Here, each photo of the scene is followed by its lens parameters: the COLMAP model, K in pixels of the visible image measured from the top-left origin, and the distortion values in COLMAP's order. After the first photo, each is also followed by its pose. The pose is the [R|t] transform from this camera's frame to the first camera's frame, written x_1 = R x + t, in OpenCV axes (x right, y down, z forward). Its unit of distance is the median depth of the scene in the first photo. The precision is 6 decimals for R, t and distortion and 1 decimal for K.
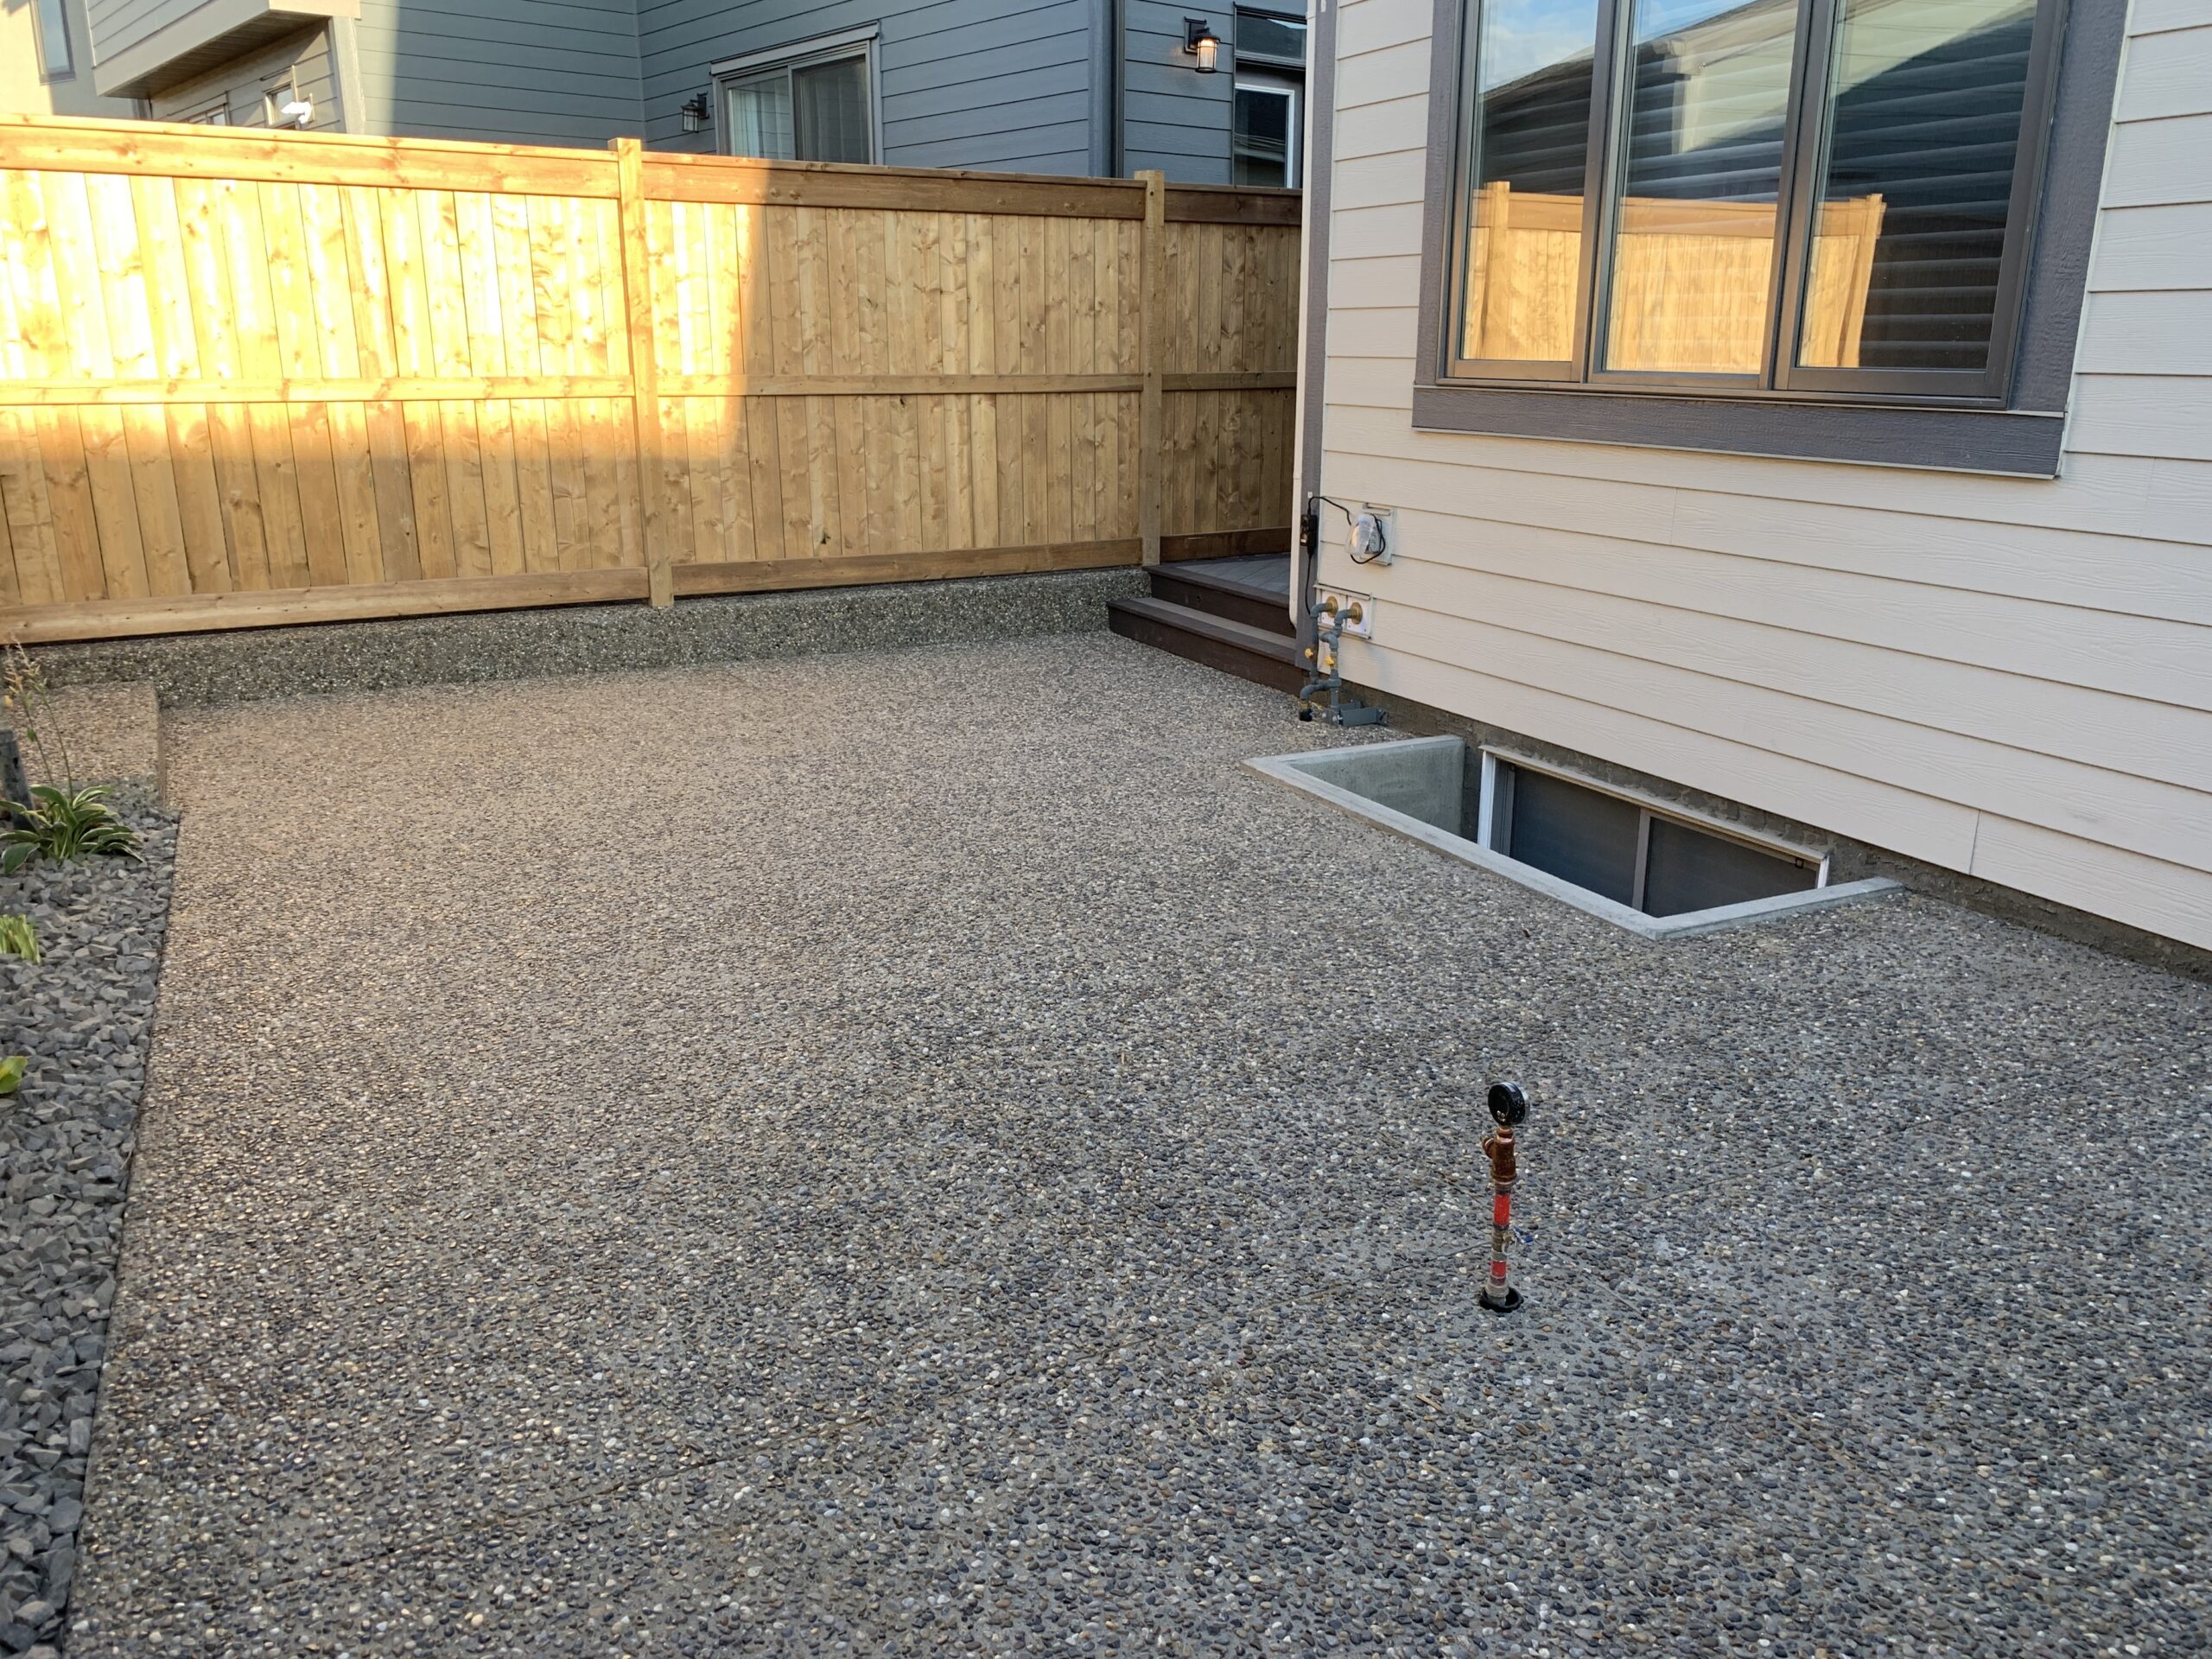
lens RADIAL K [[1683.6, 0, 1106.0], [0, 1683.6, 829.5], [0, 0, 1]] dist [0.072094, -0.082913]
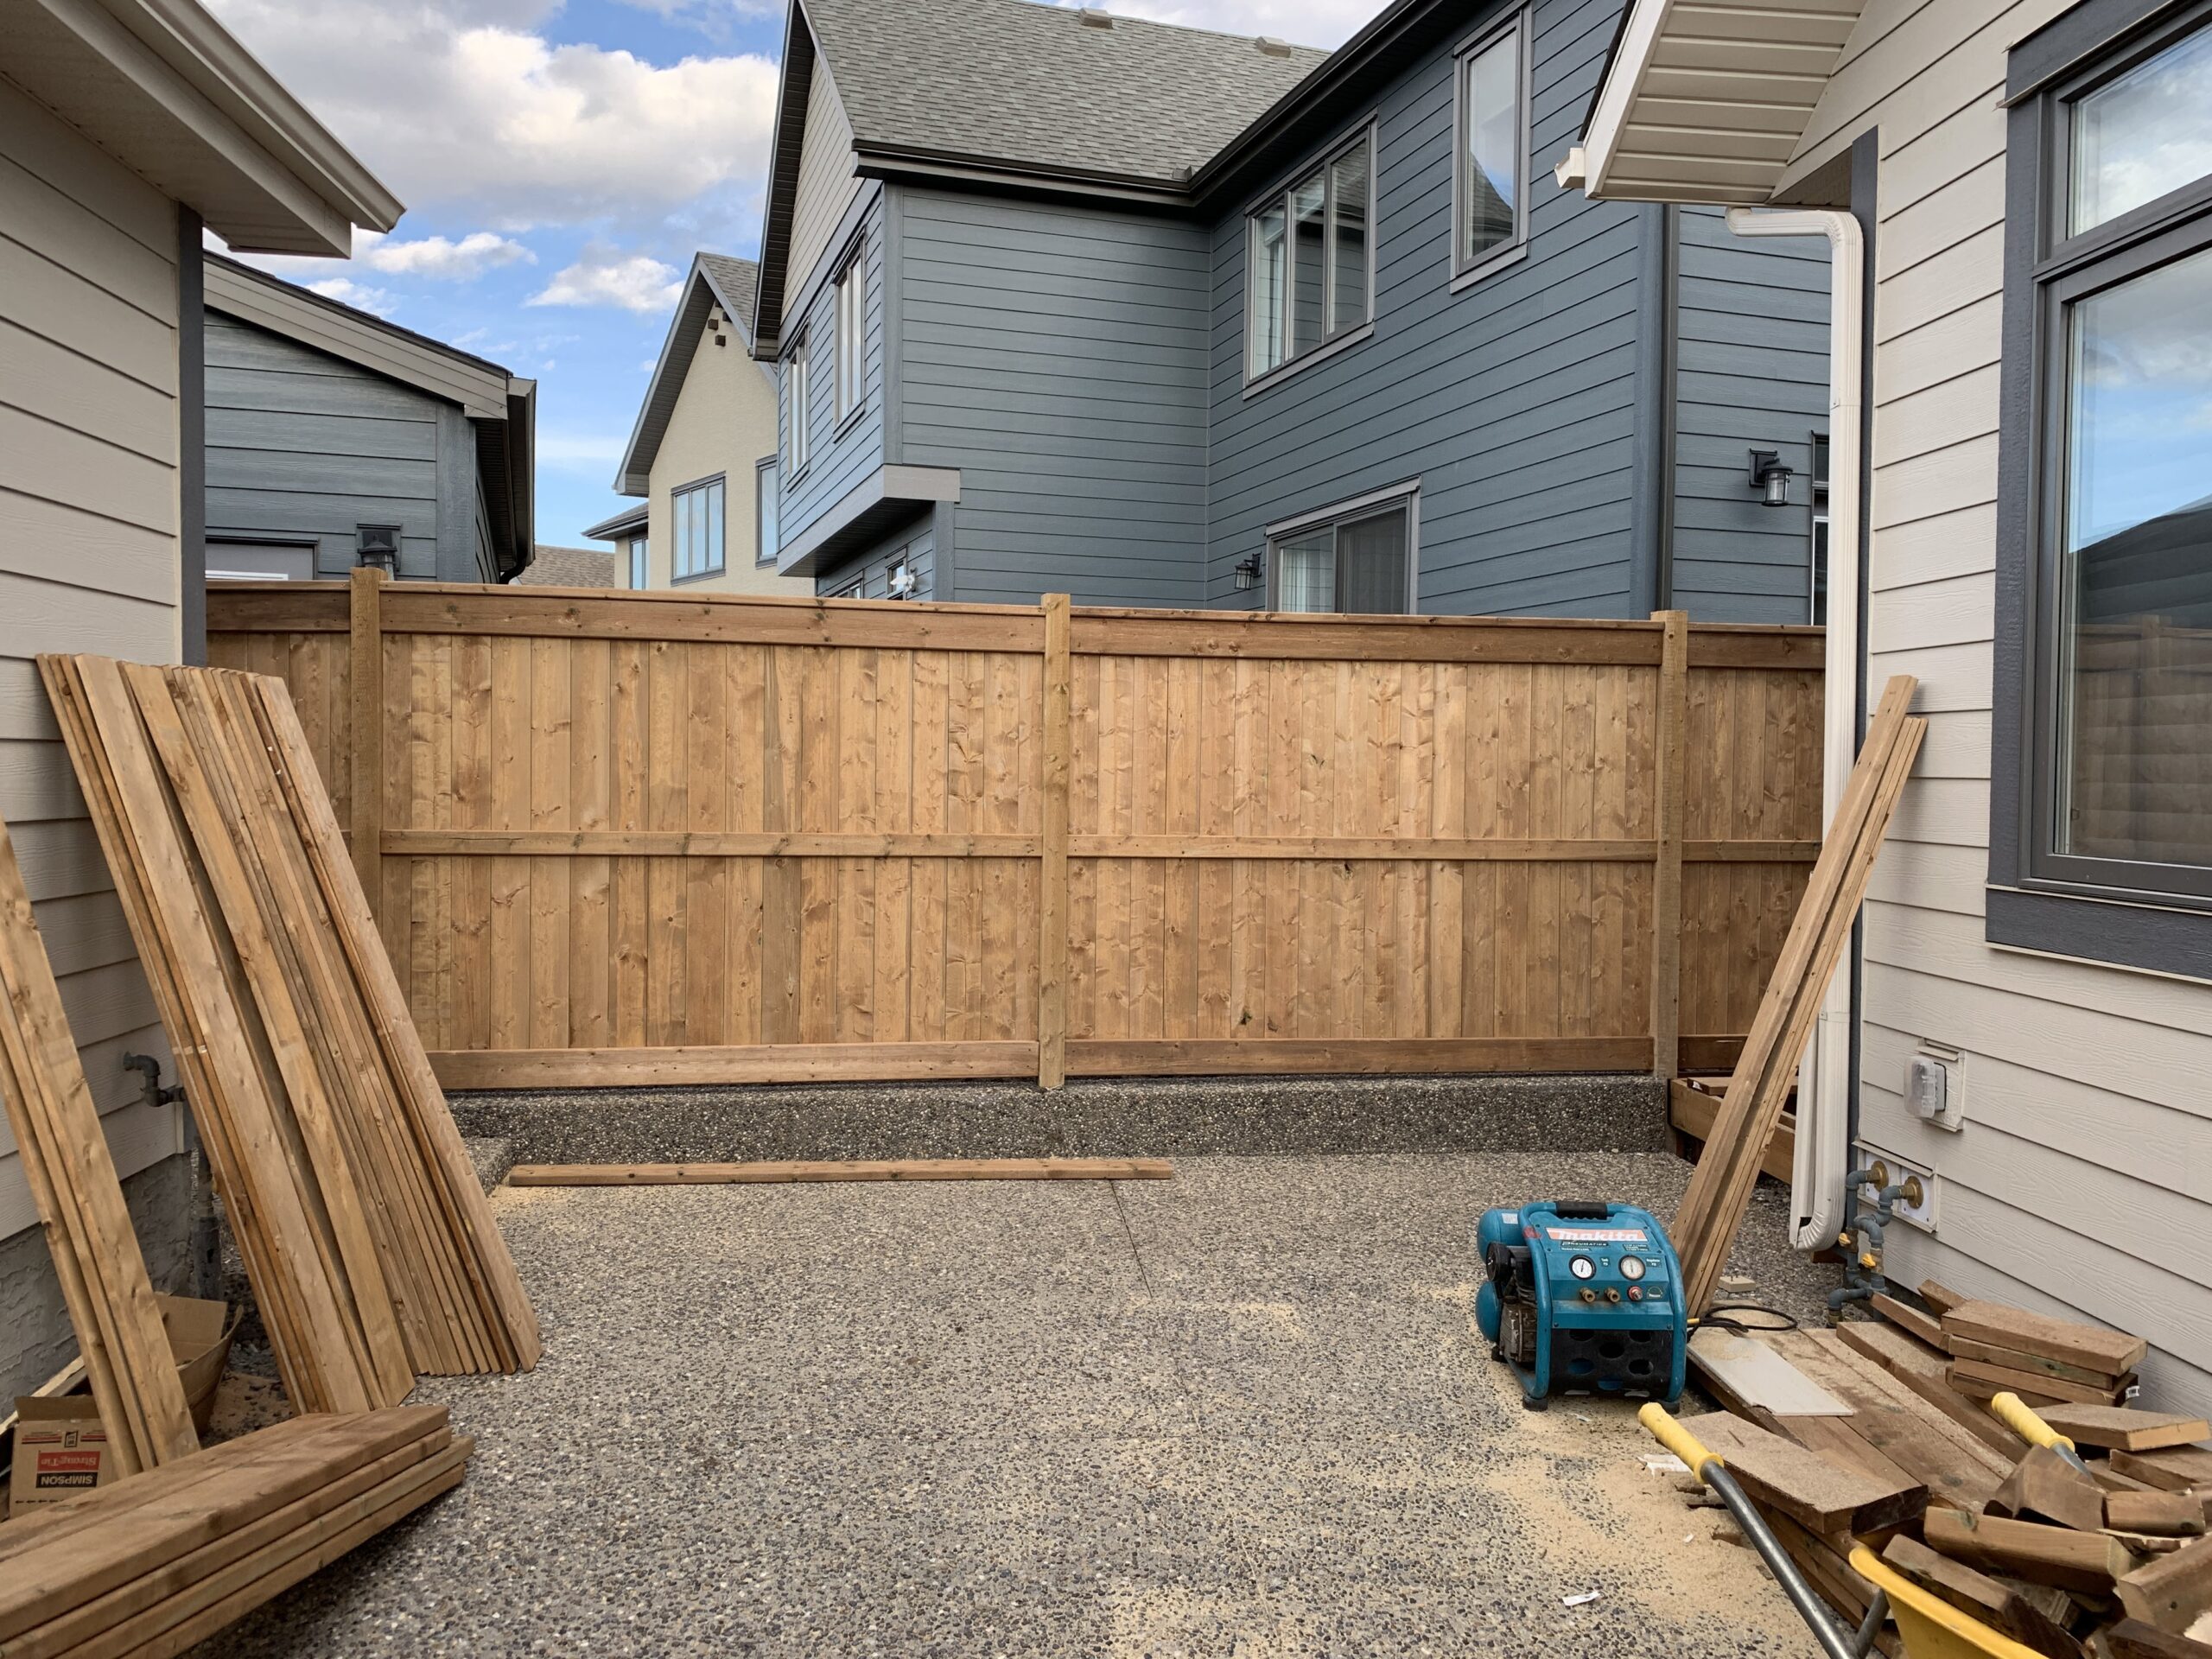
lens RADIAL K [[1683.6, 0, 1106.0], [0, 1683.6, 829.5], [0, 0, 1]] dist [0.072094, -0.082913]
pose [[0.935437, 0.026183, -0.352522, 0.068555], [-0.112052, 0.967789, -0.225454, -0.065877], [0.335264, 0.250399, 0.908239, 0.178718]]
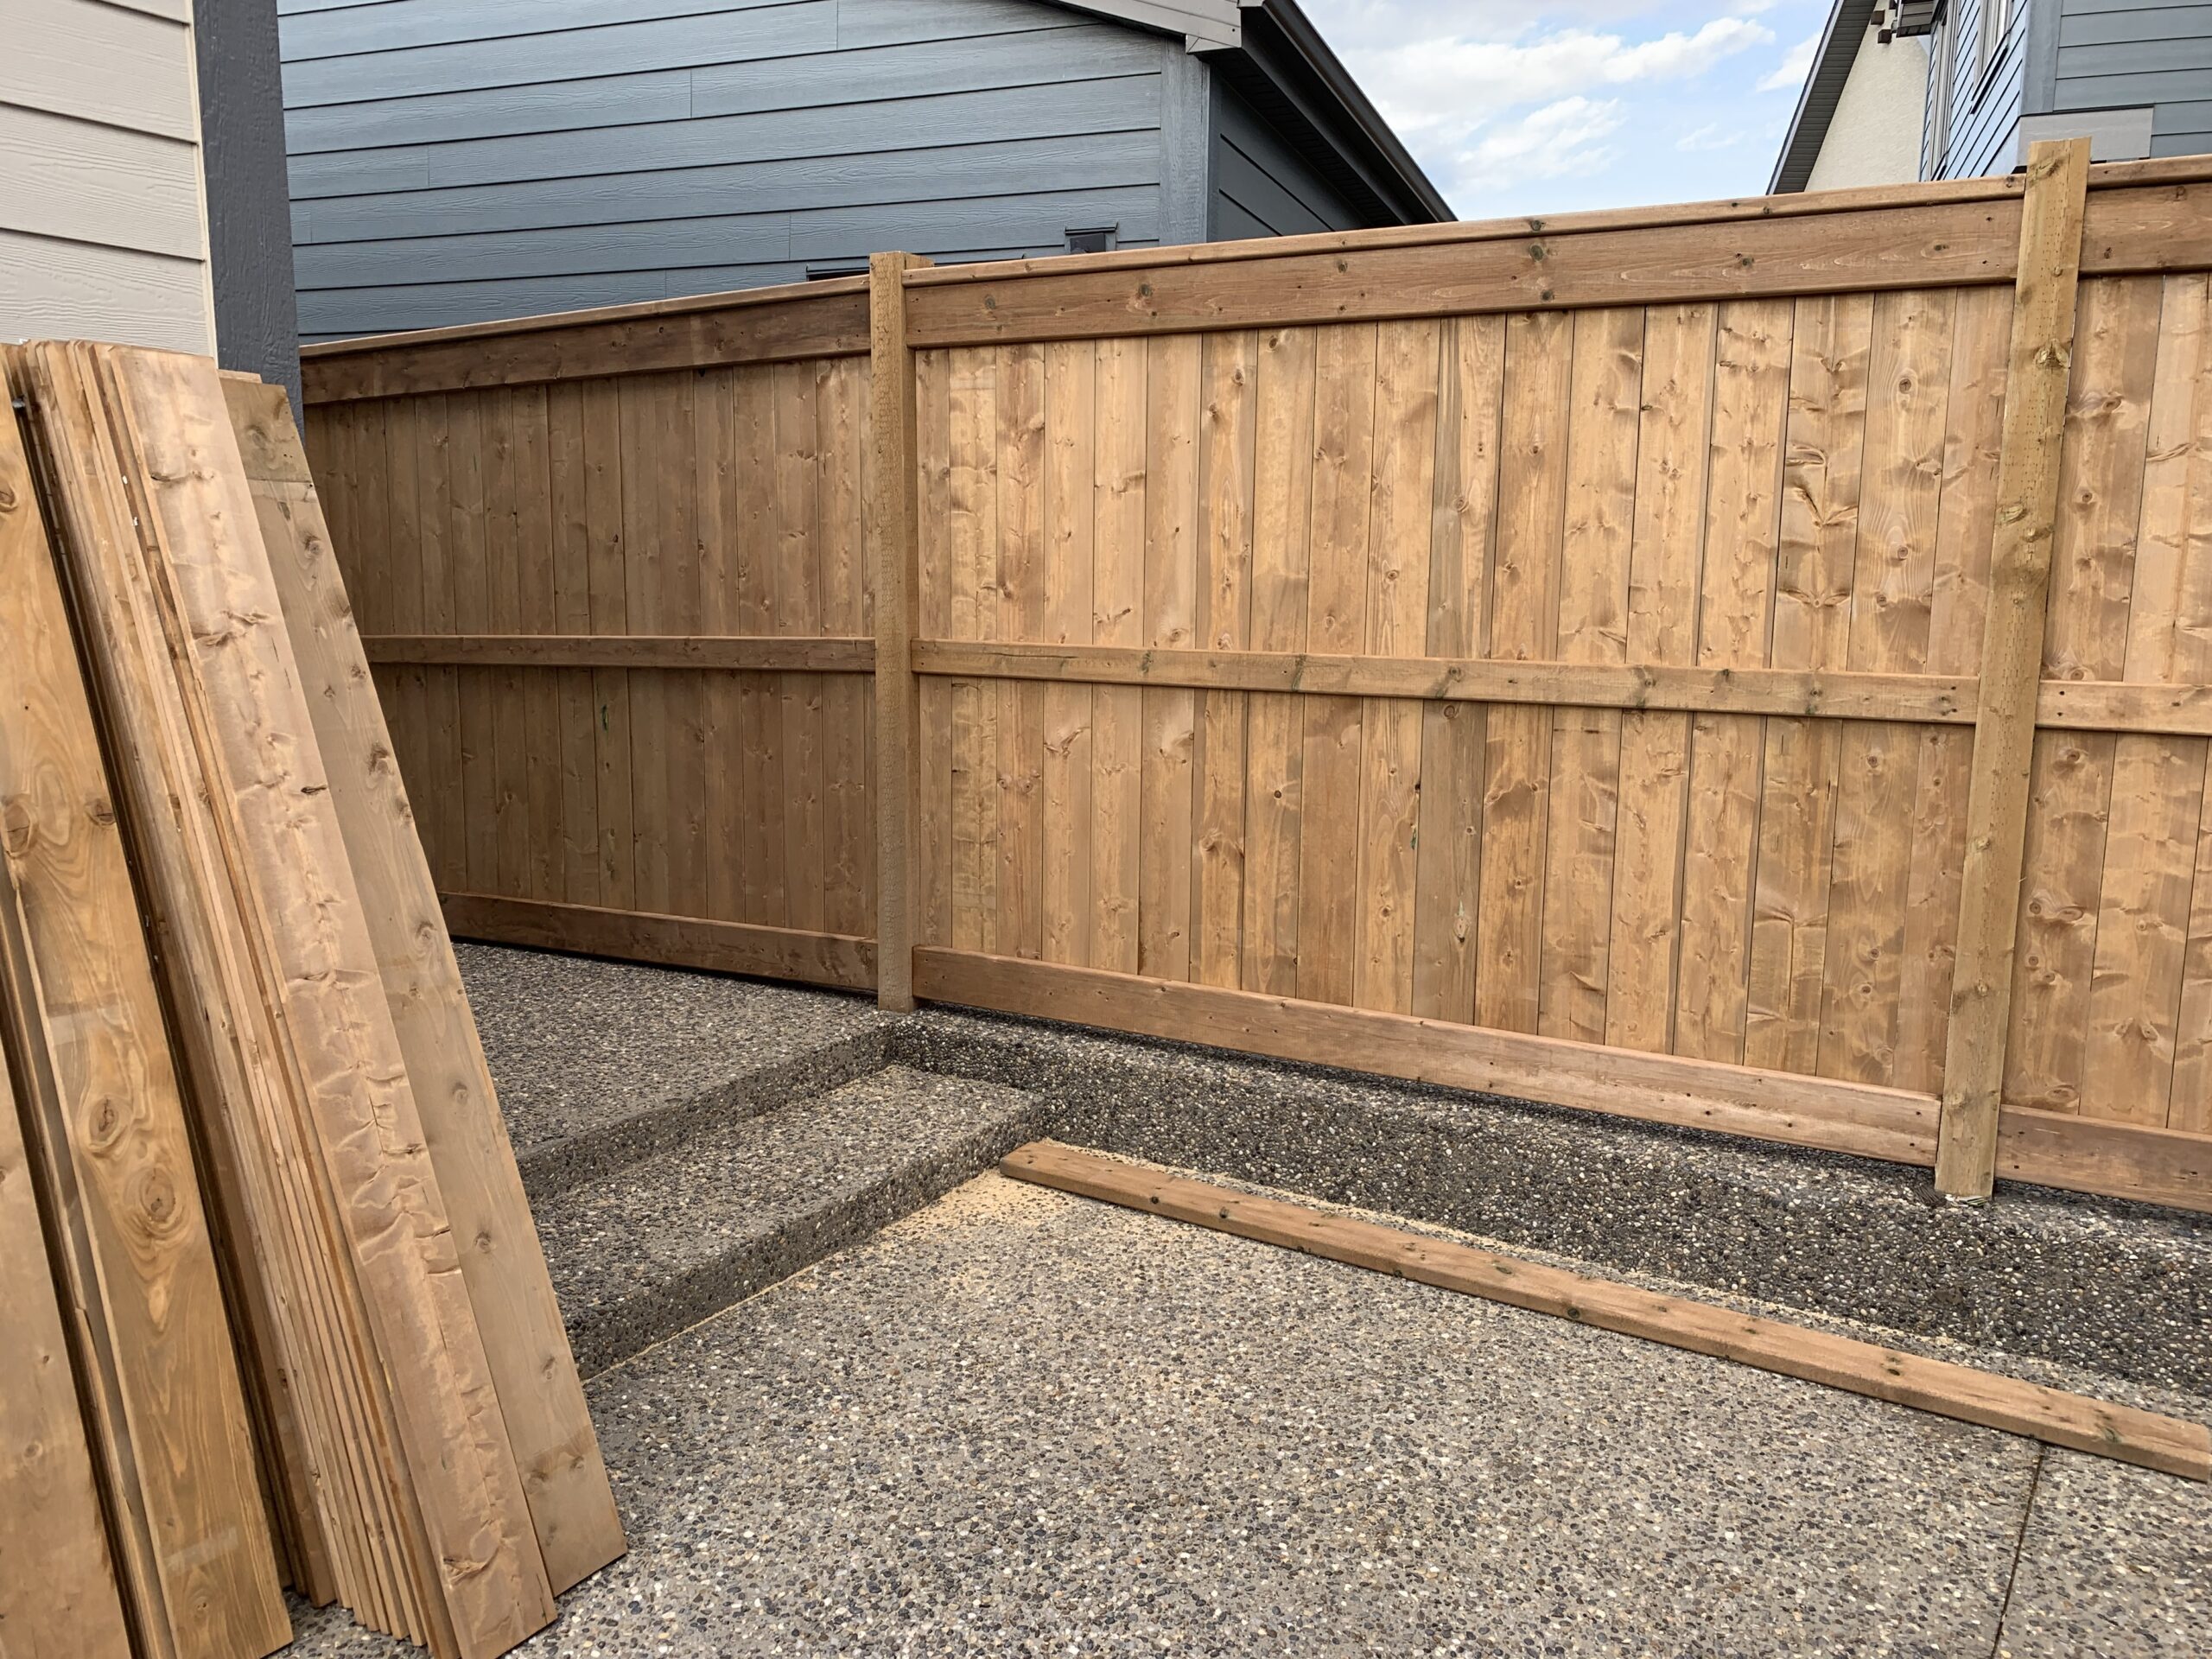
lens RADIAL K [[1687.2, 0, 1064.6], [0, 1687.2, 828.9], [0, 0, 1]] dist [0.064983, -0.090261]
pose [[0.494730, 0.139661, -0.857751, -0.015531], [-0.254807, 0.966935, 0.010472, -0.165609], [0.830852, 0.213381, 0.513959, 0.559318]]
